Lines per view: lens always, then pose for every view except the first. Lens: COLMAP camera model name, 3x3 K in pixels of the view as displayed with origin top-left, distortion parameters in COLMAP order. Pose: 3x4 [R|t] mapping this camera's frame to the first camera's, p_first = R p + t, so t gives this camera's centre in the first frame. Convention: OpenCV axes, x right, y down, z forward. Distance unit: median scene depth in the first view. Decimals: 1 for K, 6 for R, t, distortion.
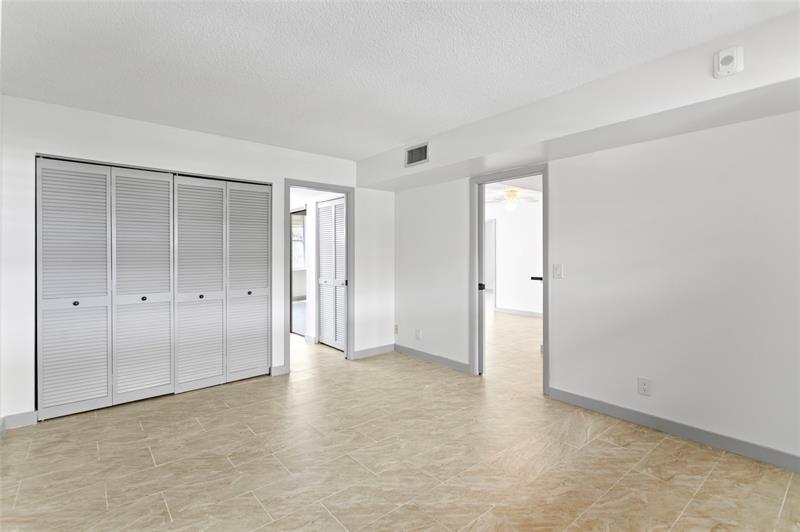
lens RADIAL K [[380.7, 0, 396.3], [0, 380.7, 258.4], [0, 0, 1]] dist [0.005016, -0.001524]
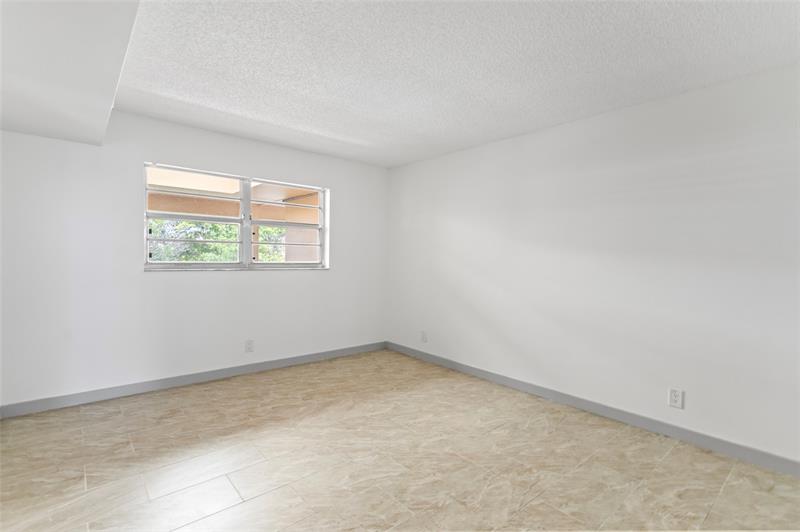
lens RADIAL K [[380.7, 0, 399.4], [0, 380.7, 265.7], [0, 0, 1]] dist [0.005016, -0.001524]
pose [[-0.999483, -0.018095, -0.026573, -0.070699], [-0.018824, 0.999446, 0.027449, -0.006213], [0.026061, 0.027935, -0.999270, 1.829925]]
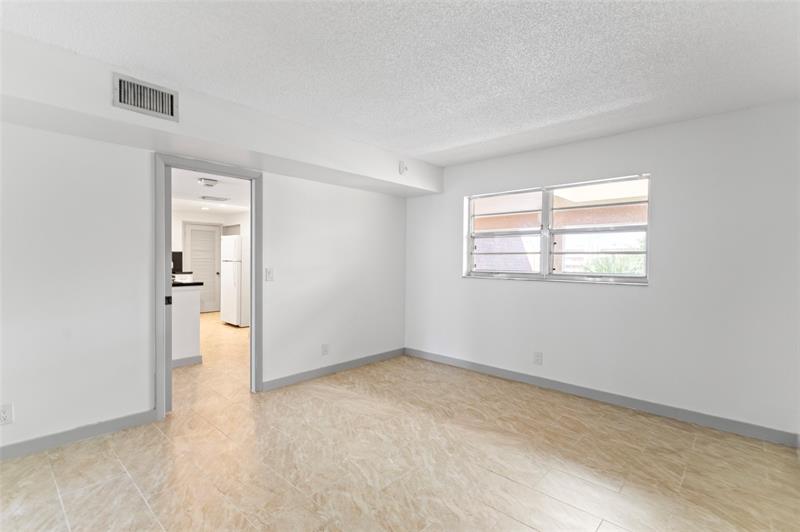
lens RADIAL K [[380.7, 0, 393.6], [0, 380.7, 267.1], [0, 0, 1]] dist [0.005016, -0.001524]
pose [[-0.129705, -0.022014, 0.991308, -0.950587], [-0.007361, 0.999747, 0.021238, -0.019273], [-0.991525, -0.004542, -0.129834, 1.037801]]
